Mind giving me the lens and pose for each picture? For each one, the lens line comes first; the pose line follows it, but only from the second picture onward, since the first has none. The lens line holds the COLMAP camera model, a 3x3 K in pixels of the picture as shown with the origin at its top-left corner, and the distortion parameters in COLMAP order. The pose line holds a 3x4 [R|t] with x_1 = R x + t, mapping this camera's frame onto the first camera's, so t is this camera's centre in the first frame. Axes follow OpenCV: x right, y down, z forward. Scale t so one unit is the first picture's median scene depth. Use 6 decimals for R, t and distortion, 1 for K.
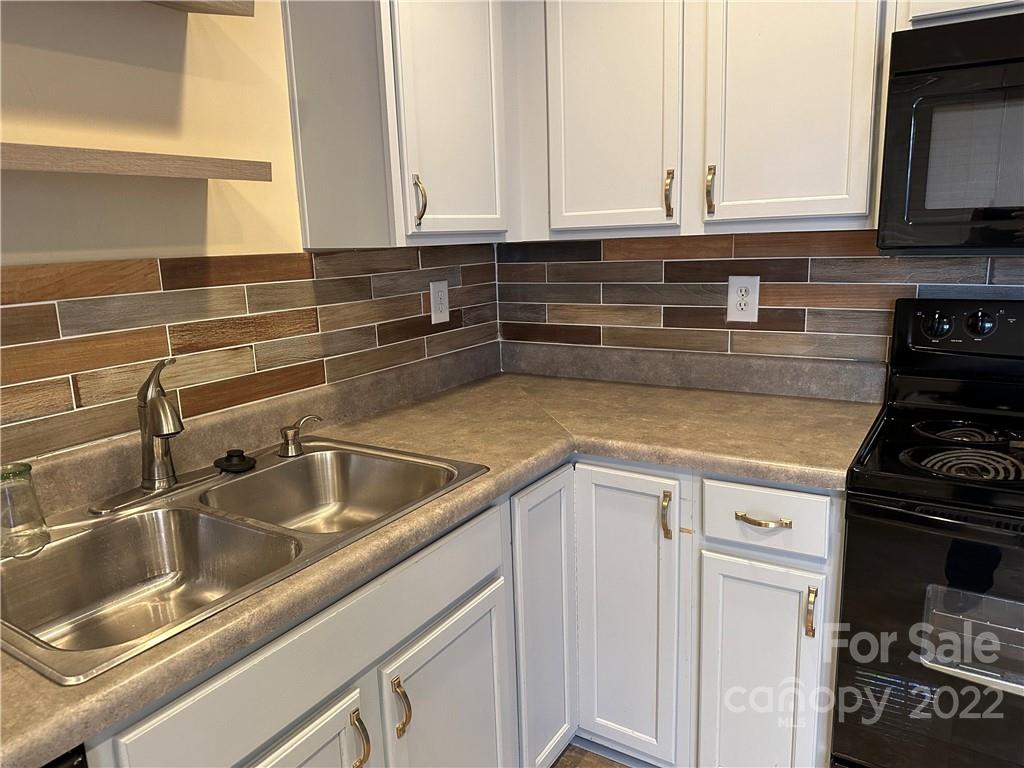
lens RADIAL K [[714.8, 0, 514.8], [0, 714.8, 377.9], [0, 0, 1]] dist [0.076867, -0.103123]
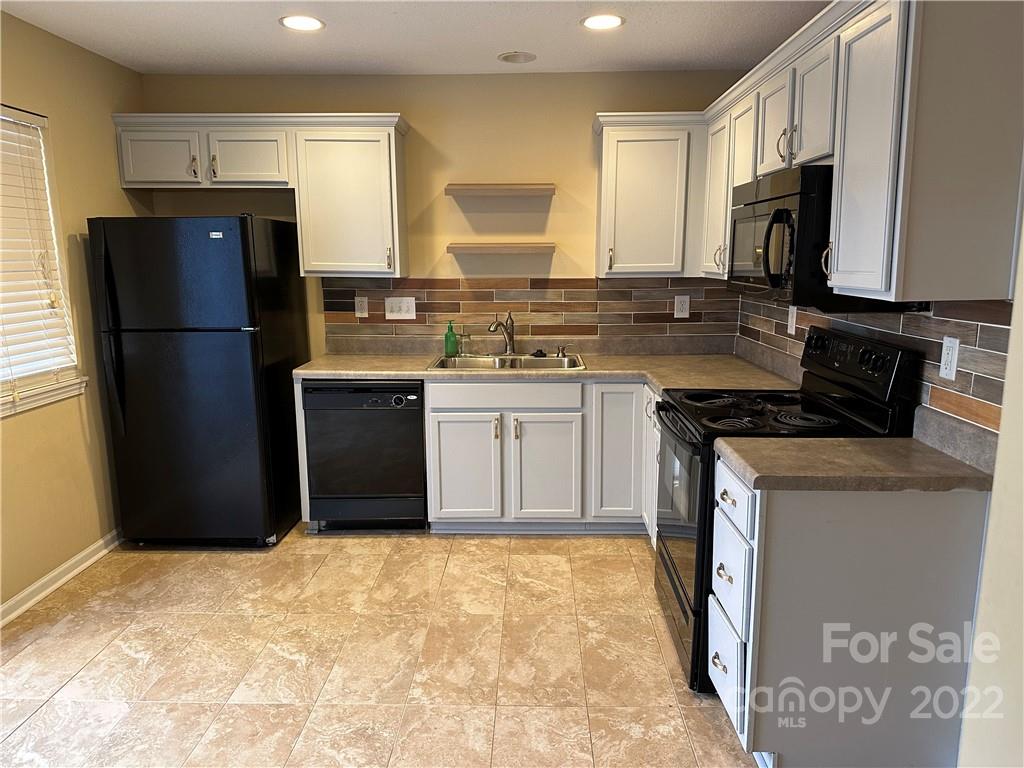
lens RADIAL K [[714.8, 0, 515.2], [0, 714.8, 383.9], [0, 0, 1]] dist [0.076867, -0.103123]
pose [[0.505323, 0.181081, -0.843717, 1.667363], [-0.177462, 0.978643, 0.103753, -0.032903], [0.844486, 0.097299, 0.526666, -0.436912]]
